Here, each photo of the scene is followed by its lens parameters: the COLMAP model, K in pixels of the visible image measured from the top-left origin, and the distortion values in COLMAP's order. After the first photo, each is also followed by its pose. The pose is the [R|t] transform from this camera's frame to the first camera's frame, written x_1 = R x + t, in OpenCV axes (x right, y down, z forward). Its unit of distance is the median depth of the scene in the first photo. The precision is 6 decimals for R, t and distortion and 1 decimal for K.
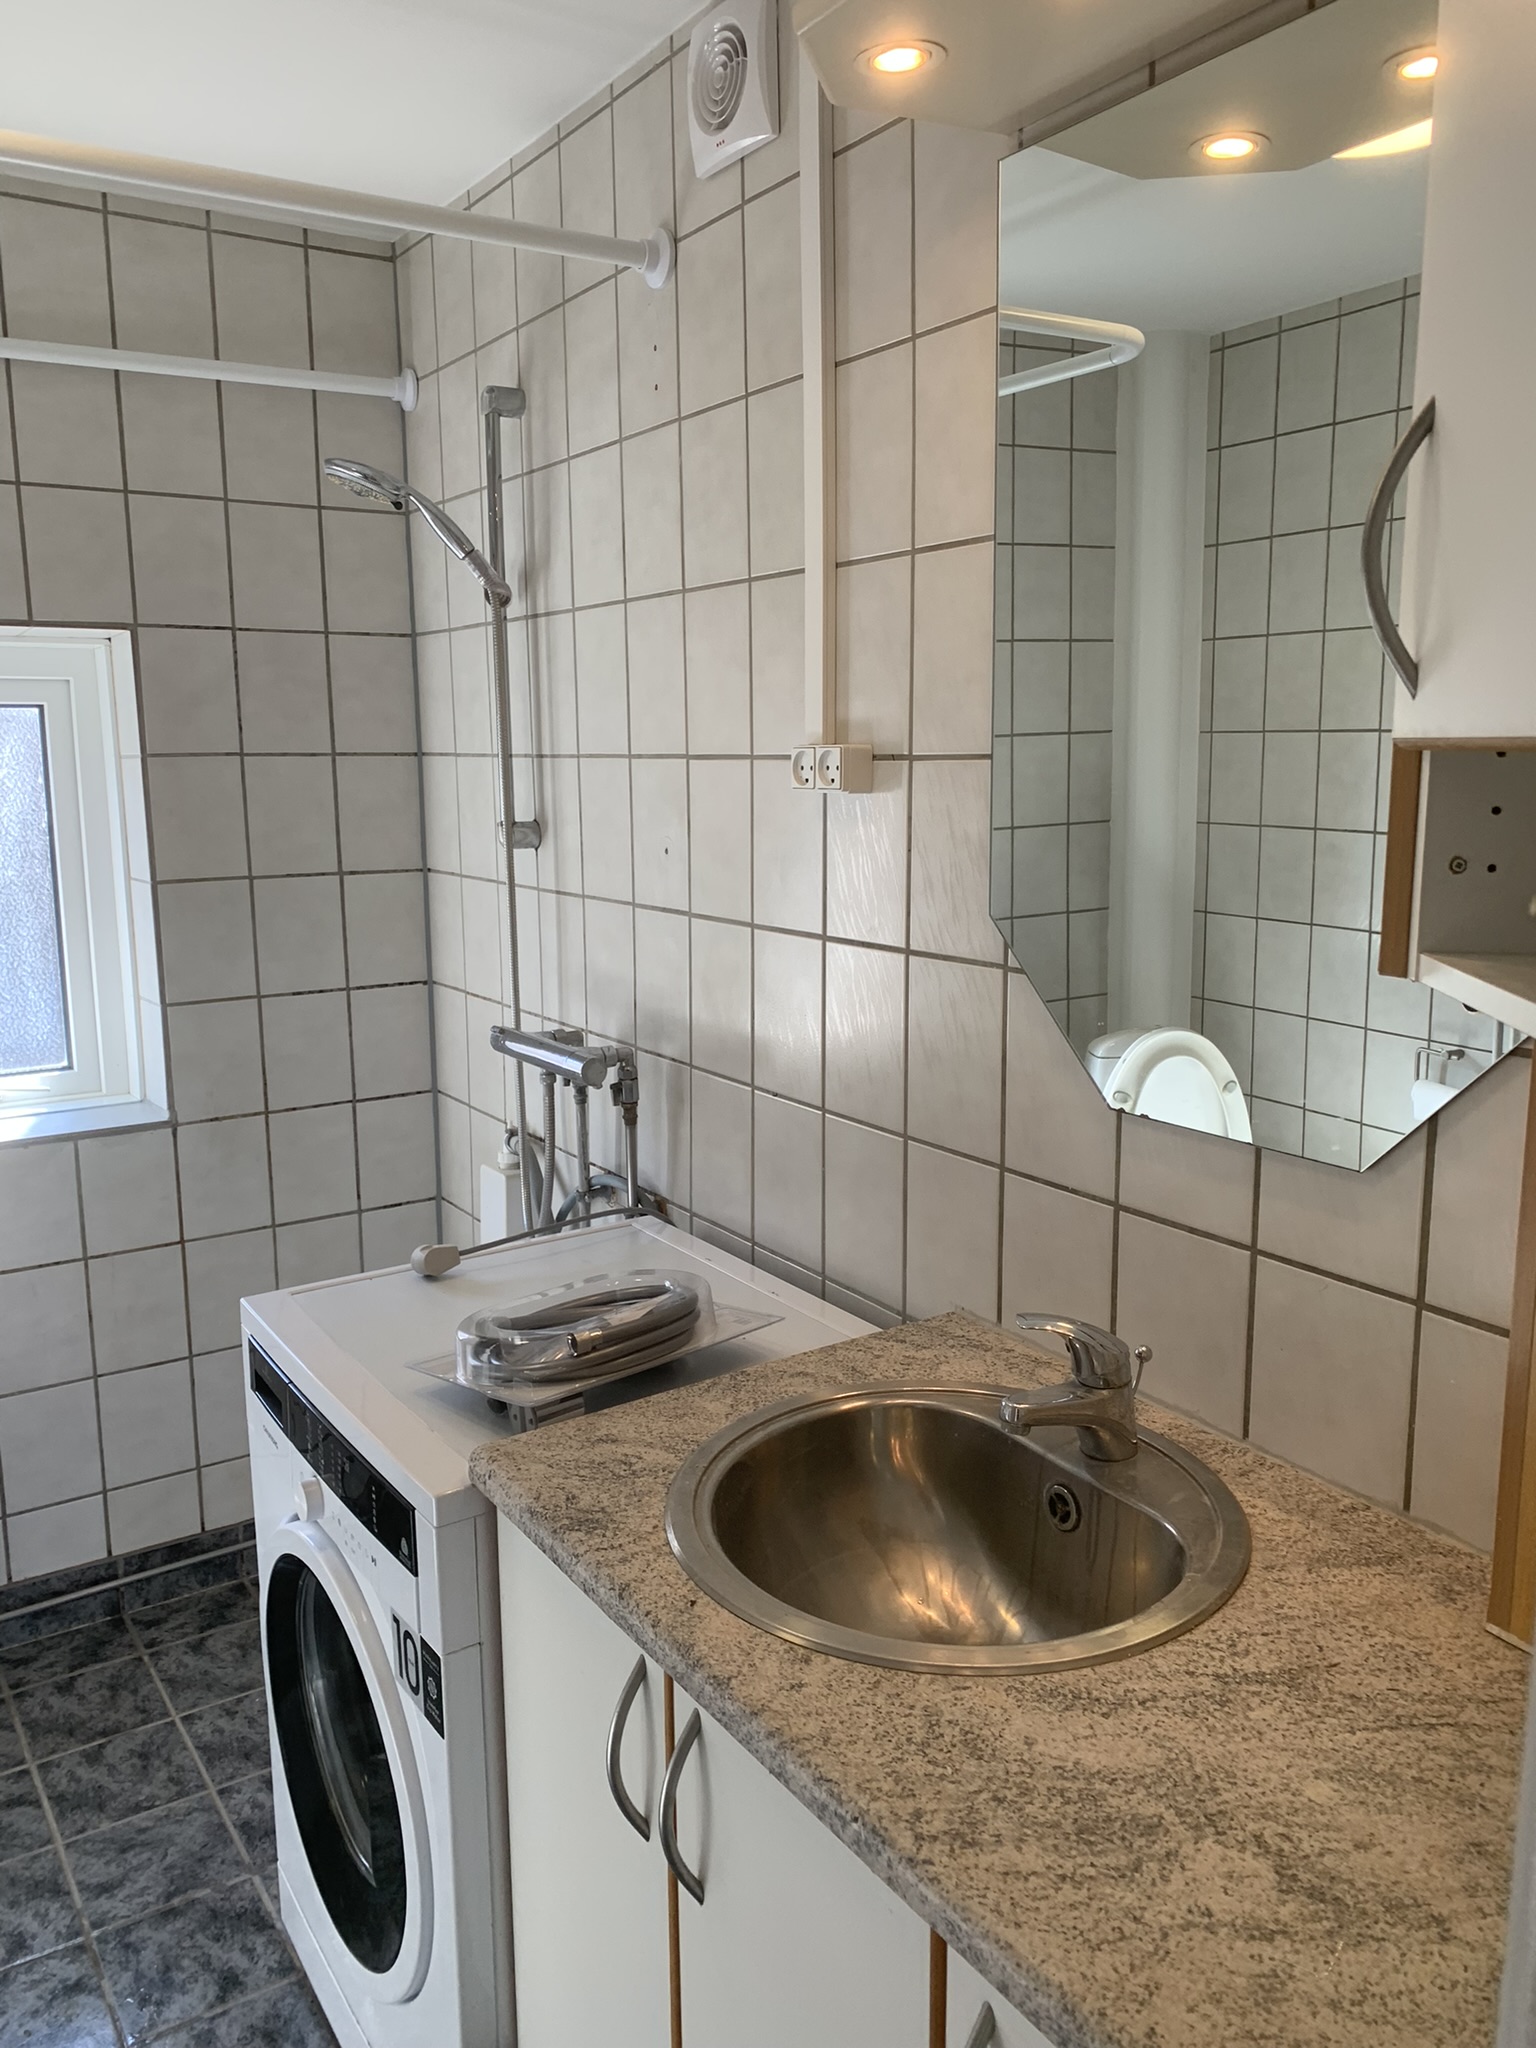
lens RADIAL K [[1571.9, 0, 756.1], [0, 1571.9, 1028.7], [0, 0, 1]] dist [-0.007809, 0.015493]
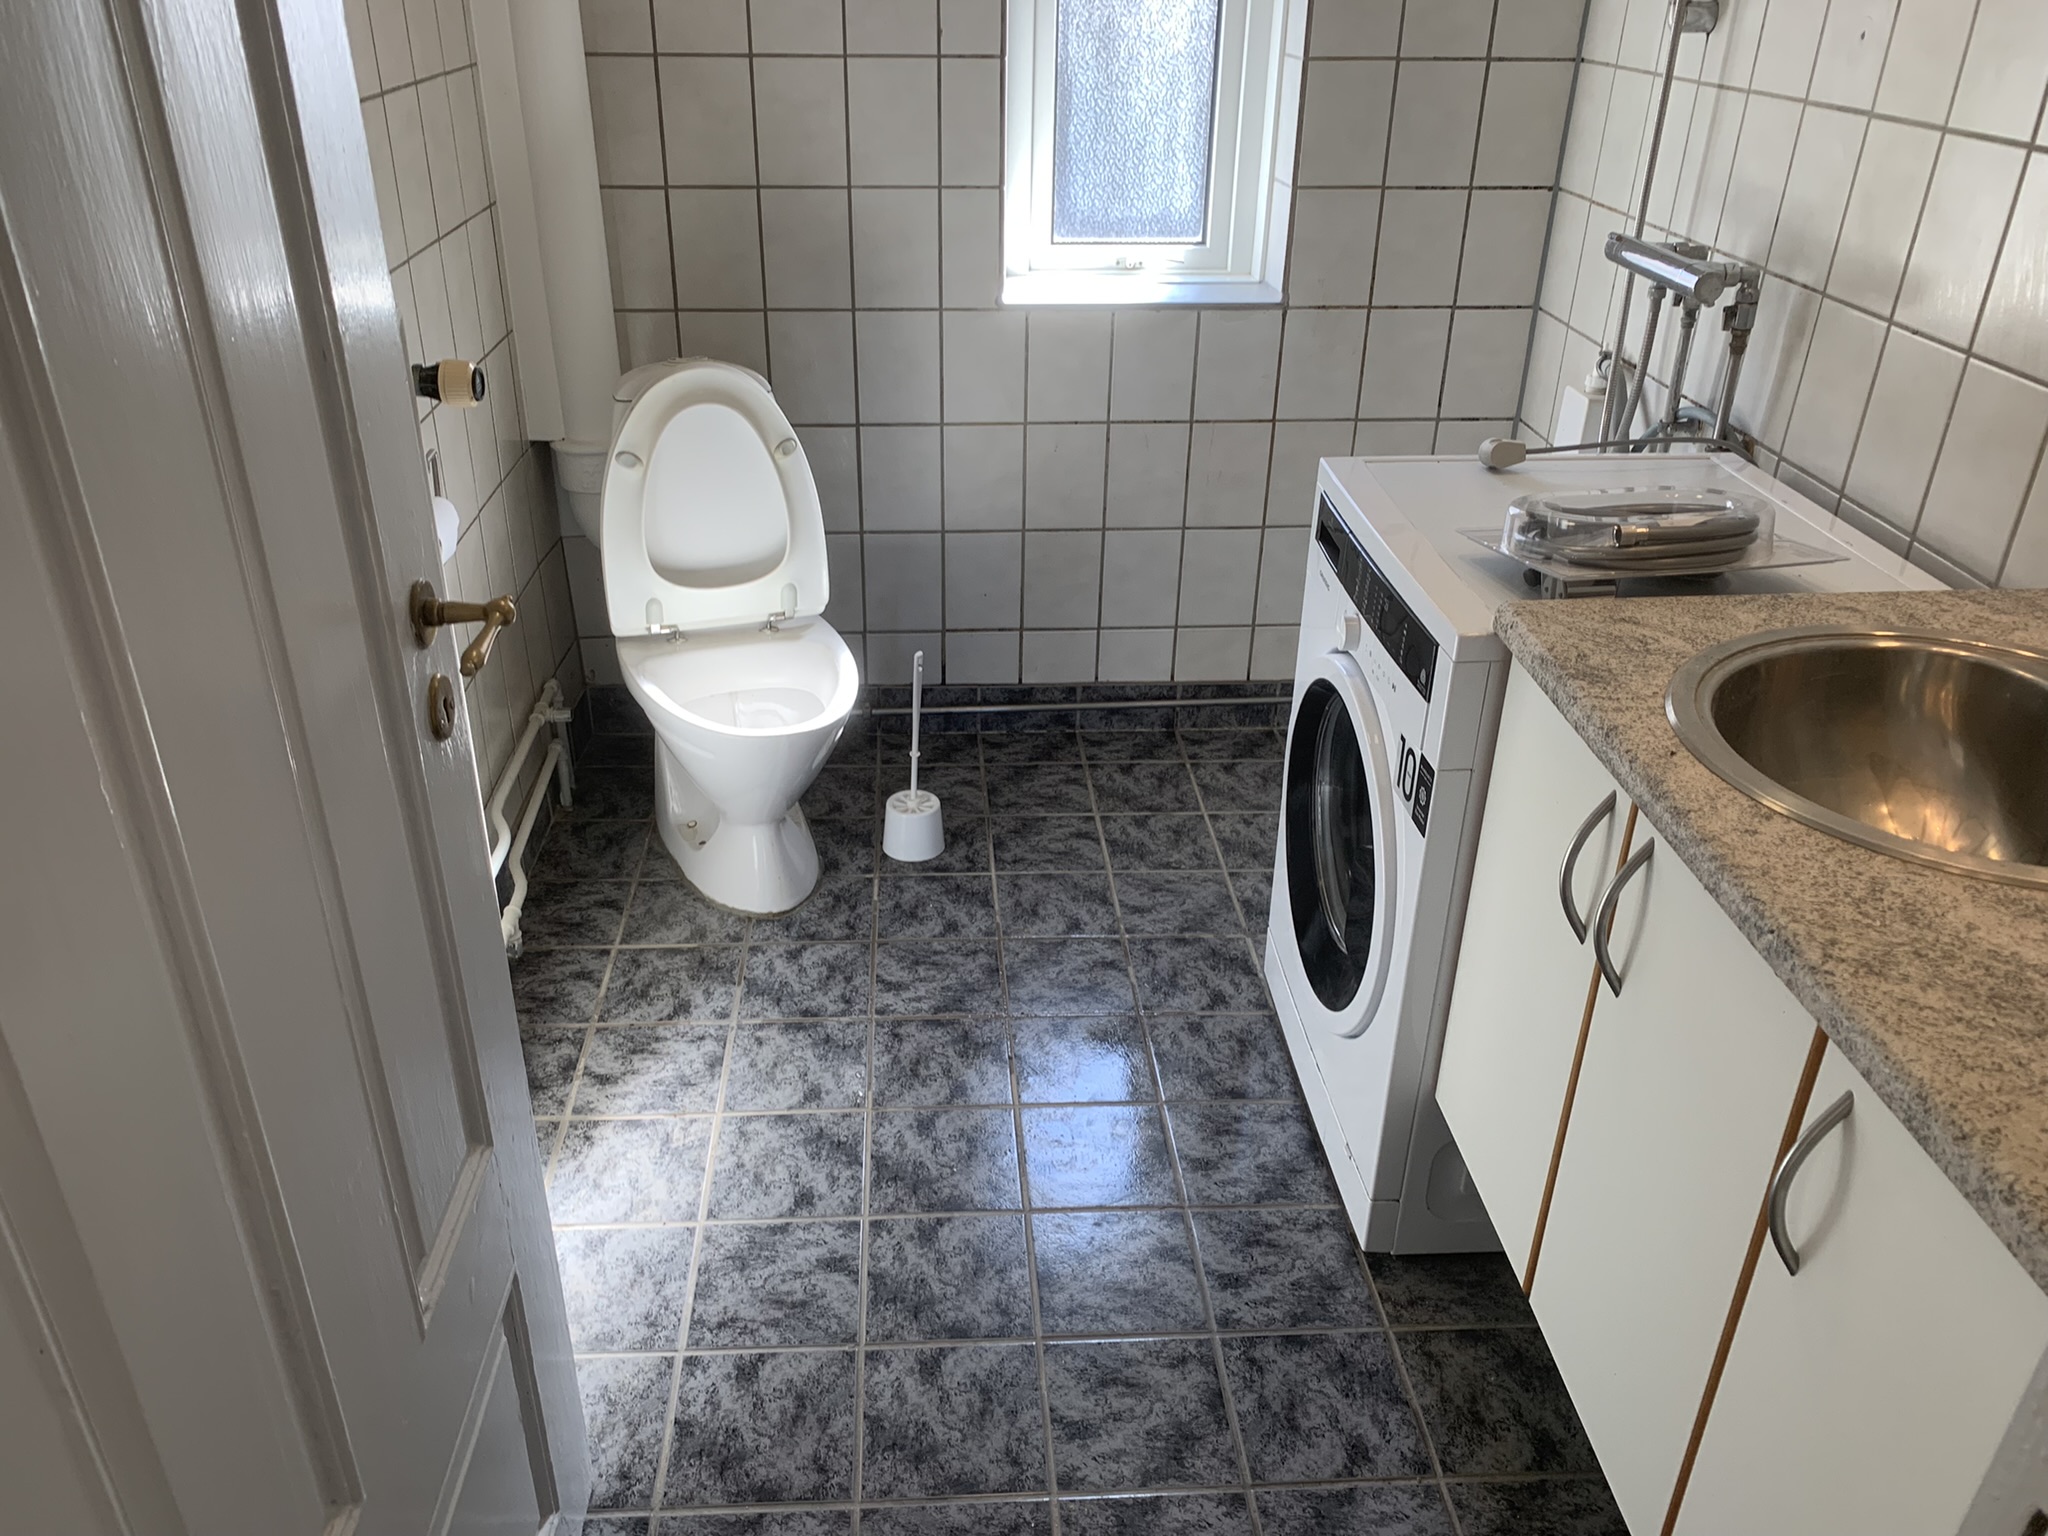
lens RADIAL K [[1571.9, 0, 966.1], [0, 1571.9, 813.2], [0, 0, 1]] dist [-0.007809, 0.015493]
pose [[0.852781, 0.257687, -0.454271, 0.031131], [-0.097994, 0.933303, 0.345461, 0.044031], [0.512993, -0.250087, 0.821154, -0.114746]]
